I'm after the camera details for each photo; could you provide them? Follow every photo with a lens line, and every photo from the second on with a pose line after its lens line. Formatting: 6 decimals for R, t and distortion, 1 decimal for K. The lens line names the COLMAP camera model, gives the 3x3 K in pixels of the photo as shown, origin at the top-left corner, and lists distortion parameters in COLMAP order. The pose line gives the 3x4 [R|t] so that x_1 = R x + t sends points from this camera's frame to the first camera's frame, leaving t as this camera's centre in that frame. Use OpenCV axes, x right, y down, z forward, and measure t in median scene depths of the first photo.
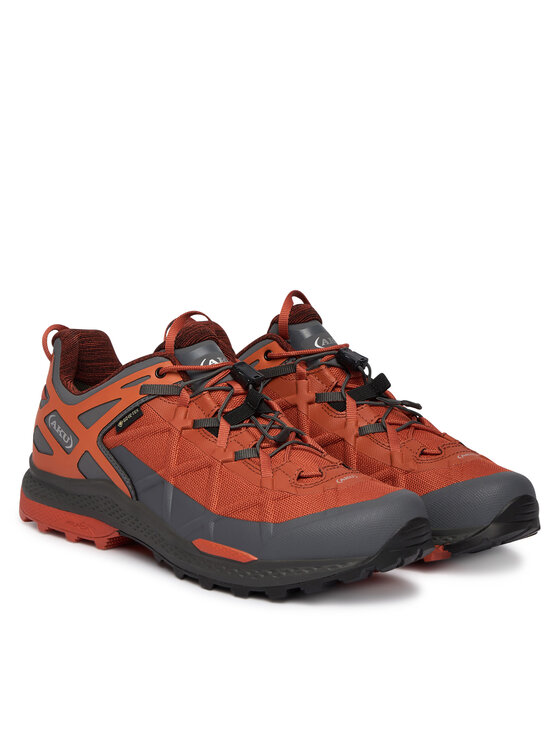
lens RADIAL K [[1671.4, 0, 280.0], [0, 1671.4, 373.0], [0, 0, 1]] dist [-0.503186, -0.113136]
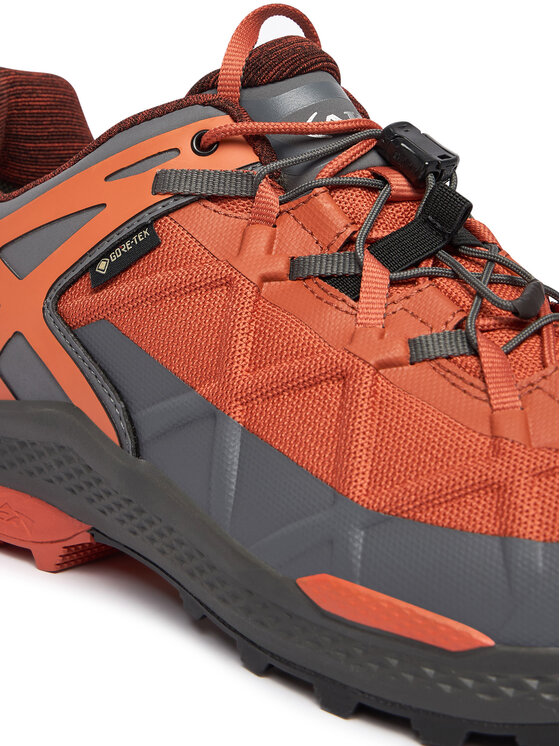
lens RADIAL K [[1586.3, 0, 280.0], [0, 1586.3, 373.0], [0, 0, 1]] dist [-0.261560, -0.121802]
pose [[0.999068, 0.021664, 0.037338, -0.067370], [-0.023673, 0.998247, 0.054247, 0.034906], [-0.036098, -0.055080, 0.997829, 0.622071]]
